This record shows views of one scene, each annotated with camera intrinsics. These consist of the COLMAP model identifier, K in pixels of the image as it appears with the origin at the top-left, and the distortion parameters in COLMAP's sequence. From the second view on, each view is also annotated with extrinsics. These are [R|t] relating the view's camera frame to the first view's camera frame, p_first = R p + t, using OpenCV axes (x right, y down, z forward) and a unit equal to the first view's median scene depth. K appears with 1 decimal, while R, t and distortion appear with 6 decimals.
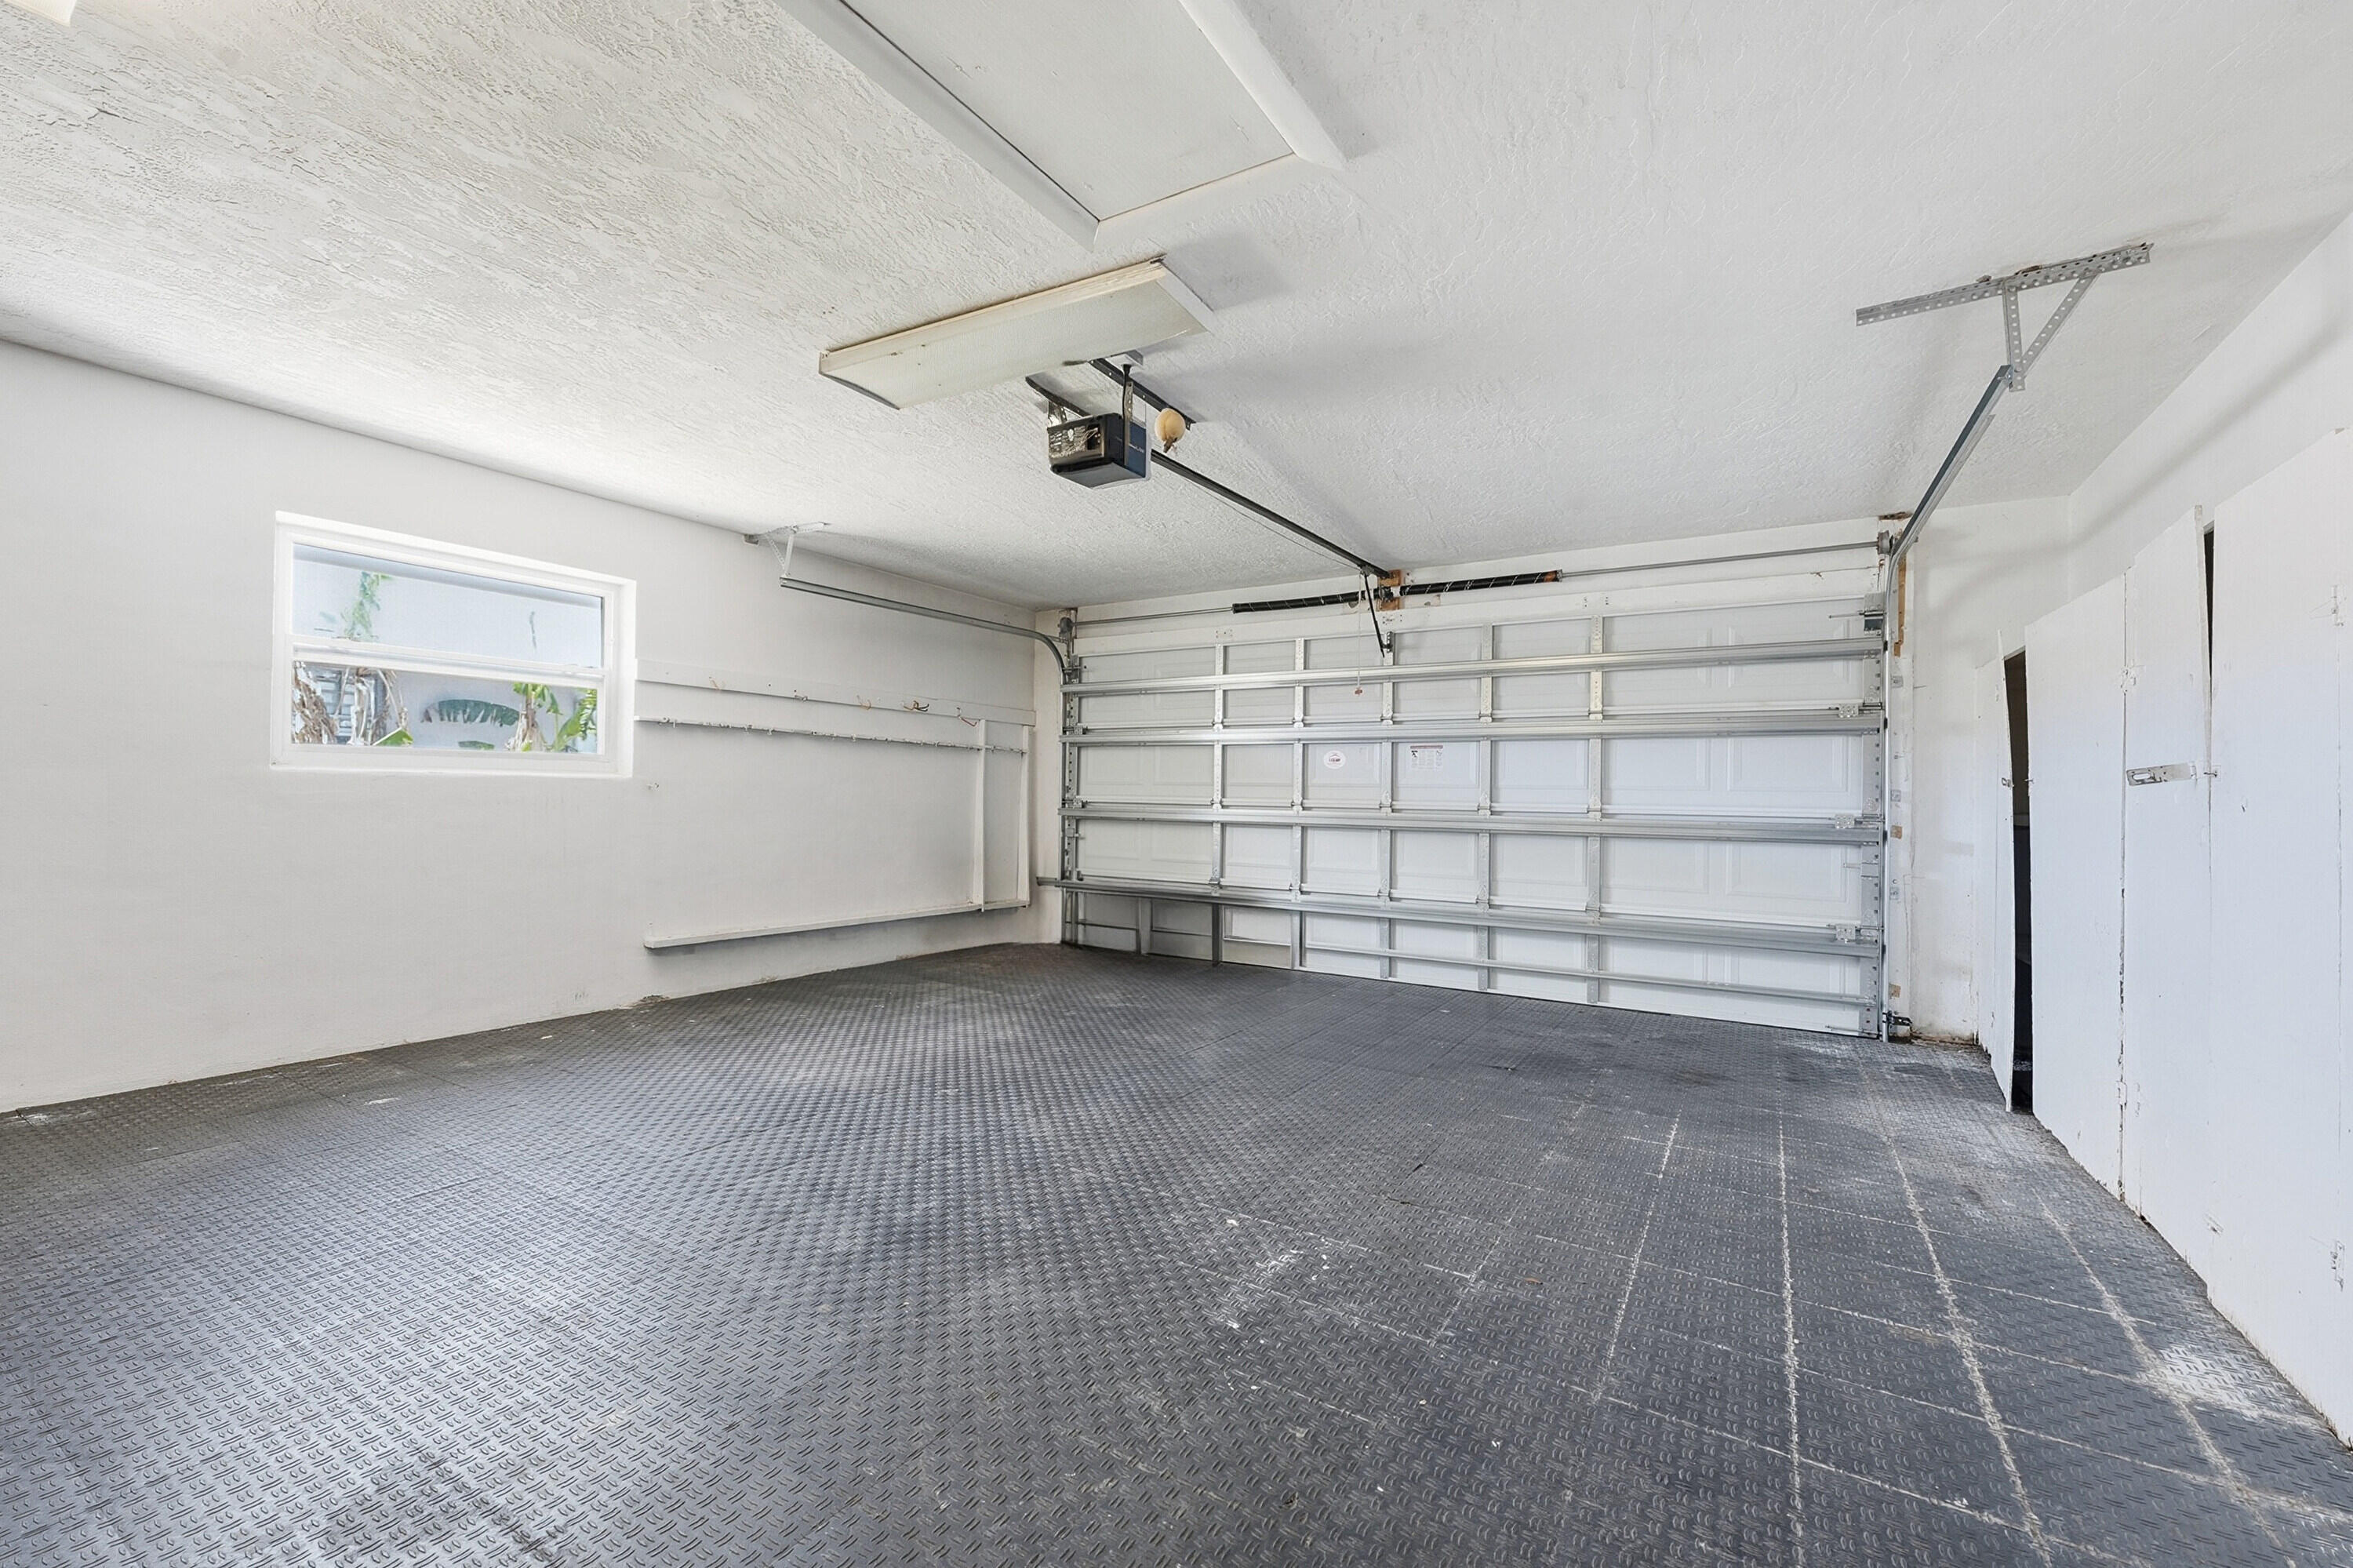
lens RADIAL K [[950.6, 0, 1182.6], [0, 950.6, 792.8], [0, 0, 1]] dist [0.001539, -0.000152]
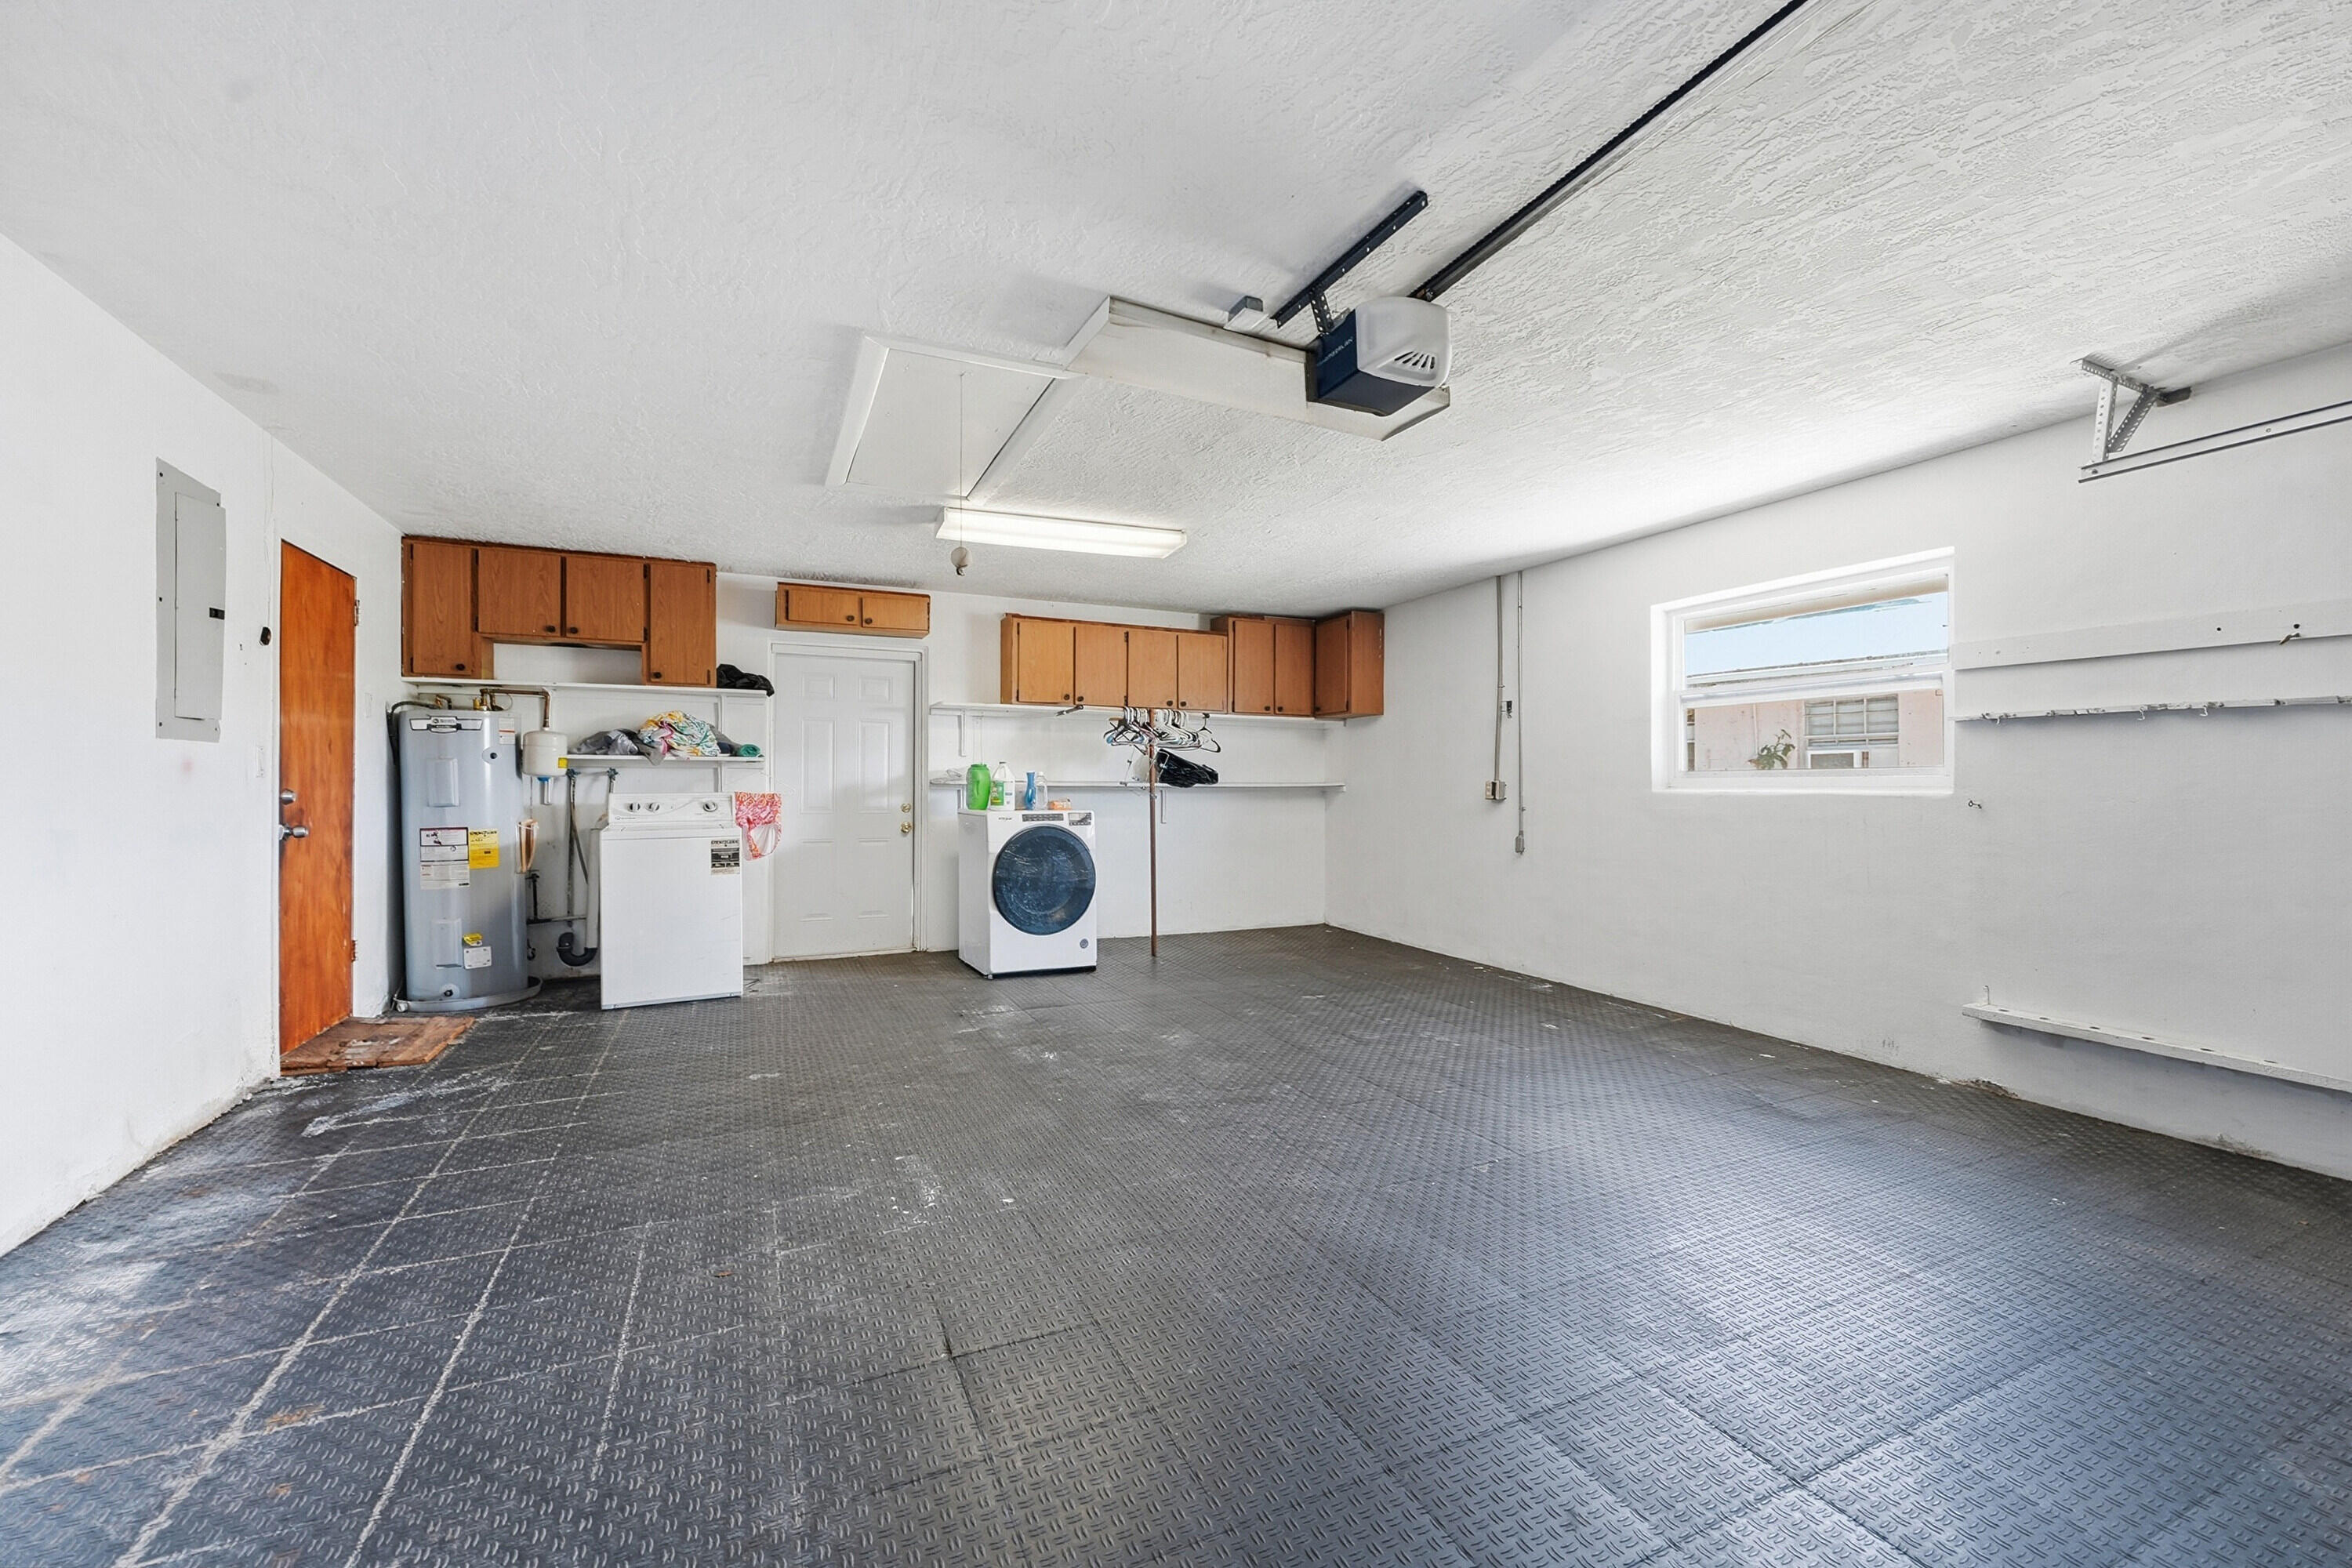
lens RADIAL K [[950.1, 0, 1181.7], [0, 950.1, 781.8], [0, 0, 1]] dist [0.001539, -0.000152]
pose [[-0.554007, -0.019609, -0.832281, 0.577134], [-0.009044, 0.999805, -0.017536, -0.008188], [0.832463, -0.002188, -0.554076, 1.188885]]
